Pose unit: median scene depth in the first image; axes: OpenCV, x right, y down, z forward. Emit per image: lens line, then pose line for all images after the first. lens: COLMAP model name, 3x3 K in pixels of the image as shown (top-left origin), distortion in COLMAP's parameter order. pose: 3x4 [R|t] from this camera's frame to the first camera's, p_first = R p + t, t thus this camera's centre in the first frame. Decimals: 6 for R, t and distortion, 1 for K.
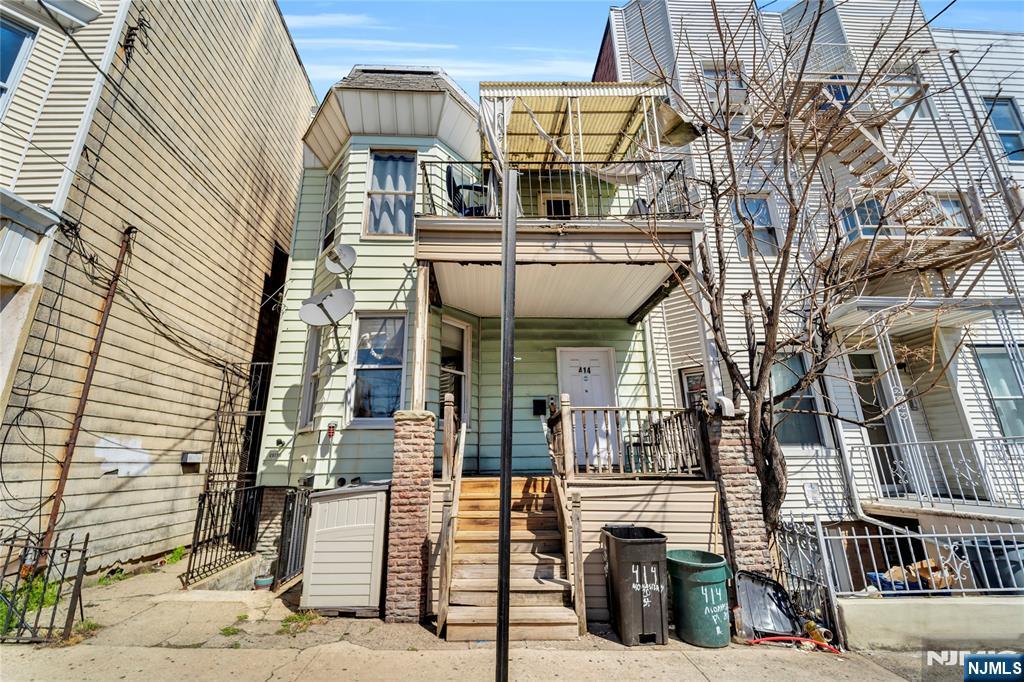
lens RADIAL K [[420.4, 0, 511.8], [0, 420.4, 343.4], [0, 0, 1]] dist [0.007463, 0.000120]
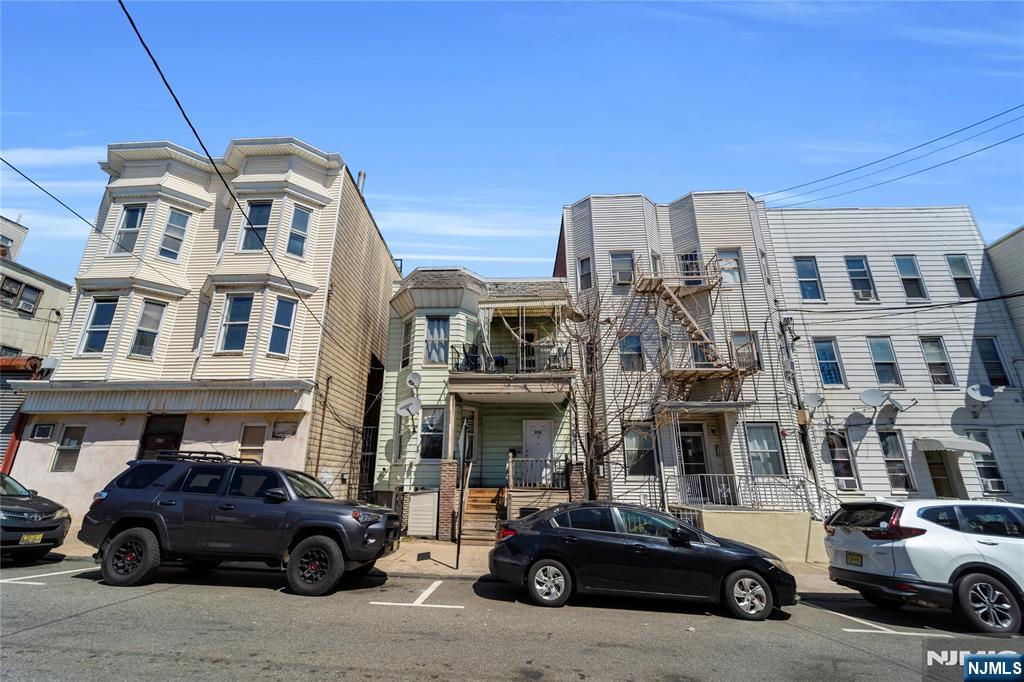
lens RADIAL K [[420.4, 0, 504.3], [0, 420.4, 344.9], [0, 0, 1]] dist [0.007463, 0.000120]
pose [[0.994636, -0.015074, -0.102334, 0.251879], [0.011578, 0.999332, -0.034673, -0.300172], [0.102789, 0.033302, 0.994146, -1.021957]]
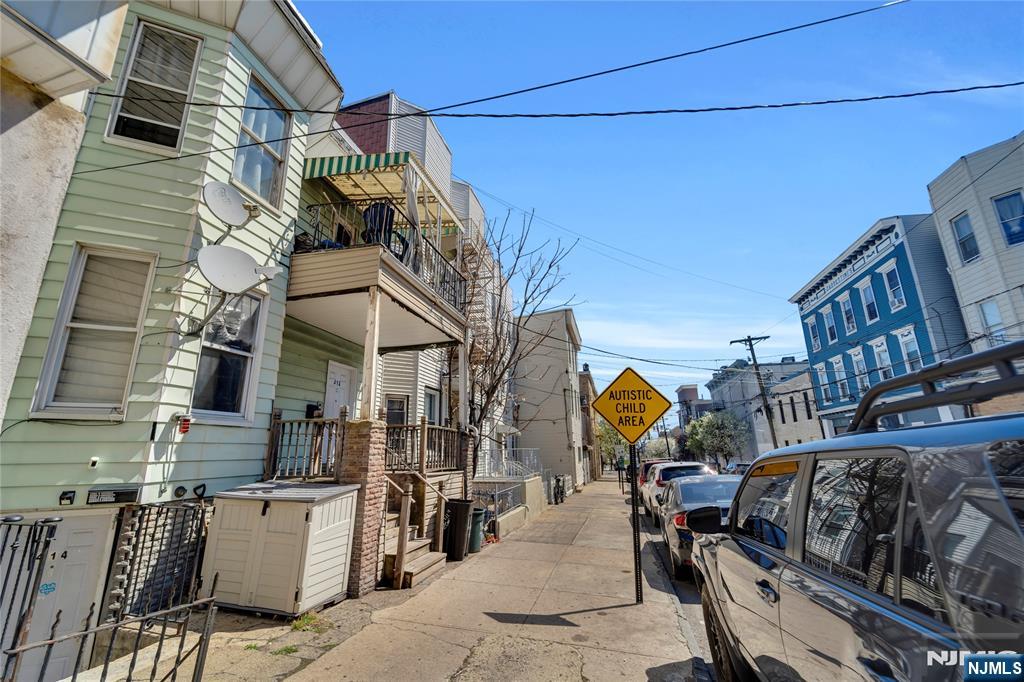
lens RADIAL K [[420.4, 0, 506.6], [0, 420.4, 342.2], [0, 0, 1]] dist [0.007463, 0.000120]
pose [[0.291197, 0.249352, 0.923595, -0.914773], [-0.255625, 0.950612, -0.176051, 0.047181], [-0.921879, -0.184828, 0.340556, 0.212905]]
